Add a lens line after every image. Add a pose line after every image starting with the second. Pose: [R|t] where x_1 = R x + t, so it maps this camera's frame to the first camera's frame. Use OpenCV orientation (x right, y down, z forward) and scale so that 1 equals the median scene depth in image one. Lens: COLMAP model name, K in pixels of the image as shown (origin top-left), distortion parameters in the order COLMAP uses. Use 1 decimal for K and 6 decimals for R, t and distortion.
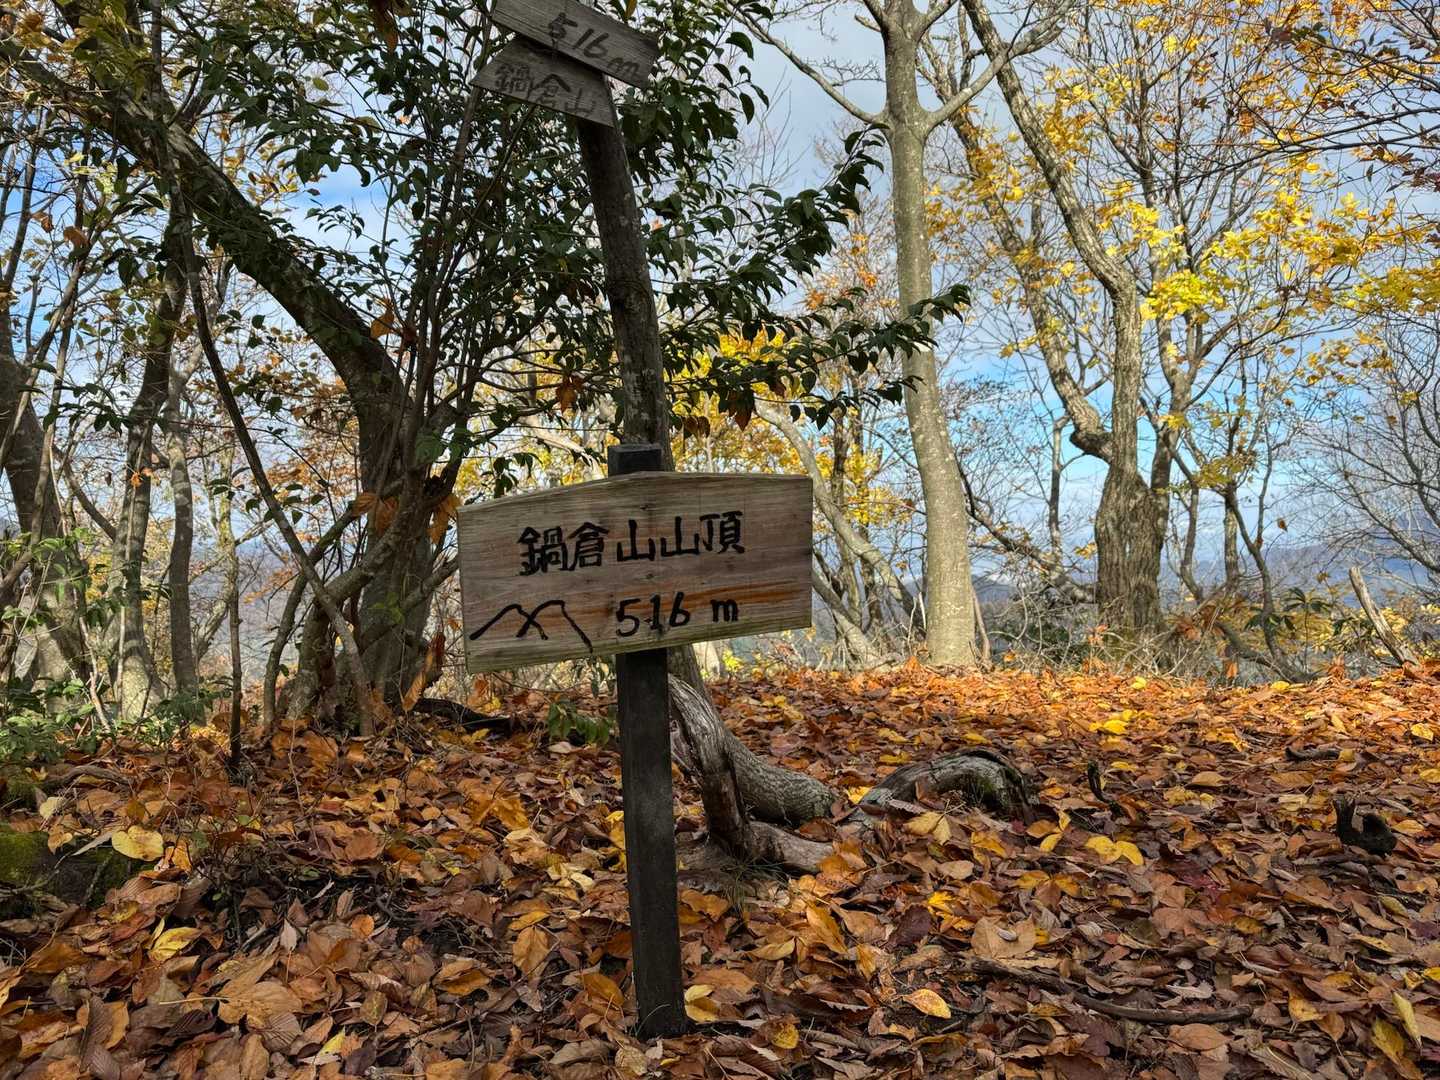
lens RADIAL K [[1103.8, 0, 720.0], [0, 1103.8, 540.0], [0, 0, 1]] dist [0.005121, -0.004147]
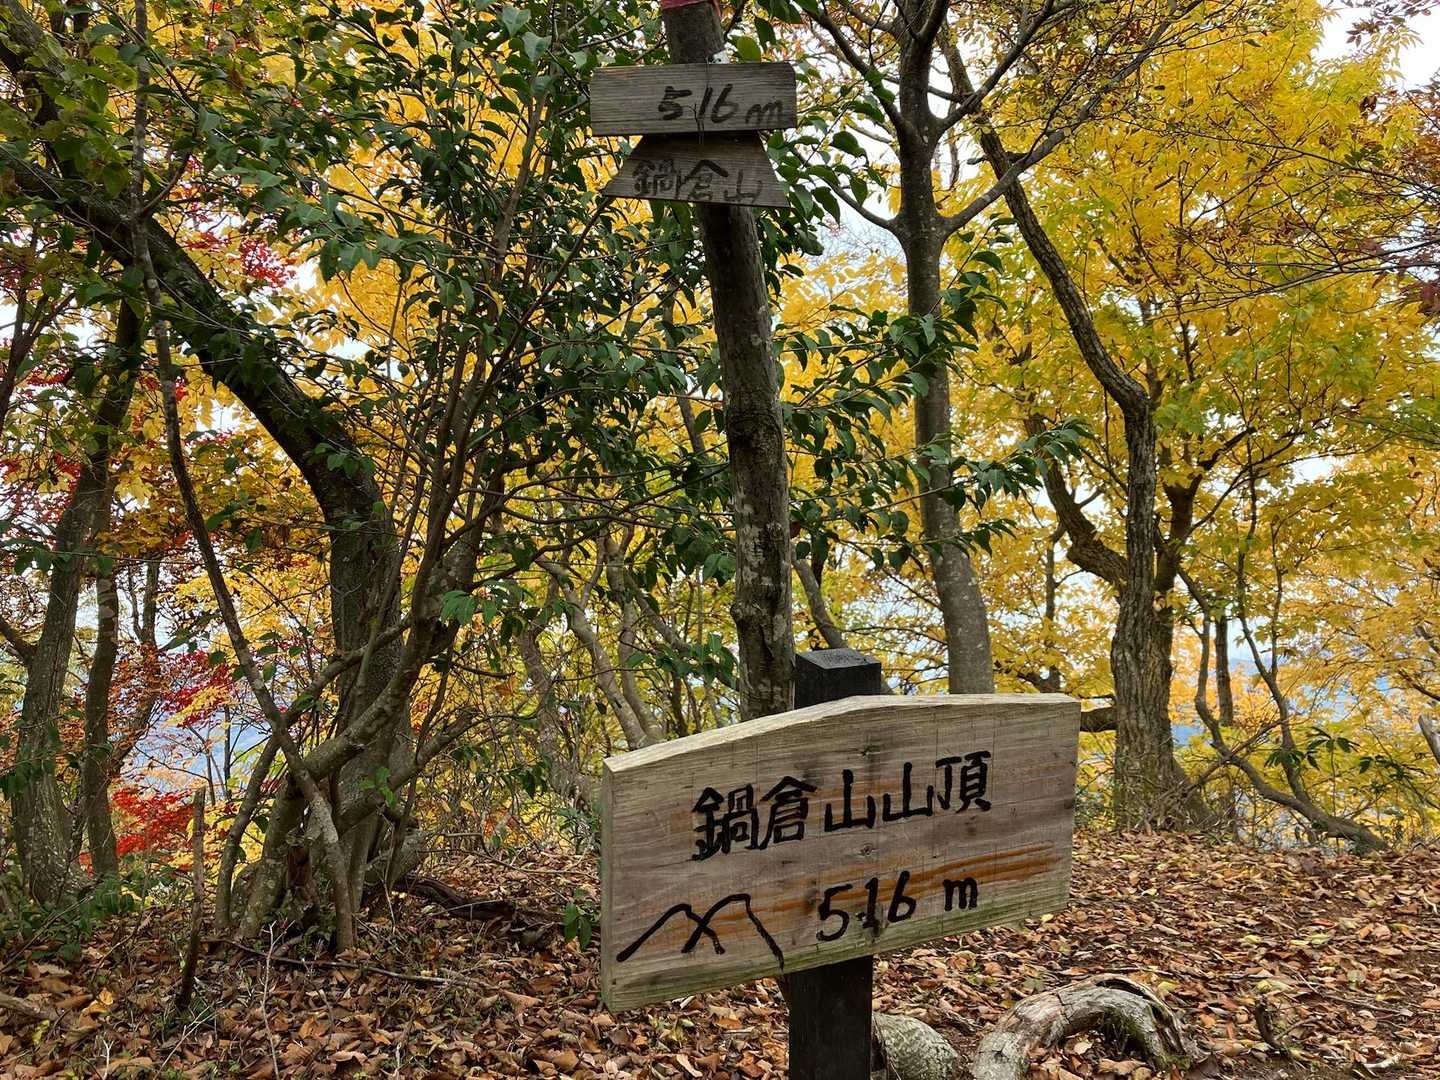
lens RADIAL K [[1159.7, 0, 720.0], [0, 1159.7, 540.0], [0, 0, 1]] dist [0.034660, -0.001809]
pose [[0.999407, 0.015066, 0.030975, -0.176781], [-0.012011, 0.995254, -0.096563, -0.086611], [-0.032283, 0.096133, 0.994845, 0.265714]]
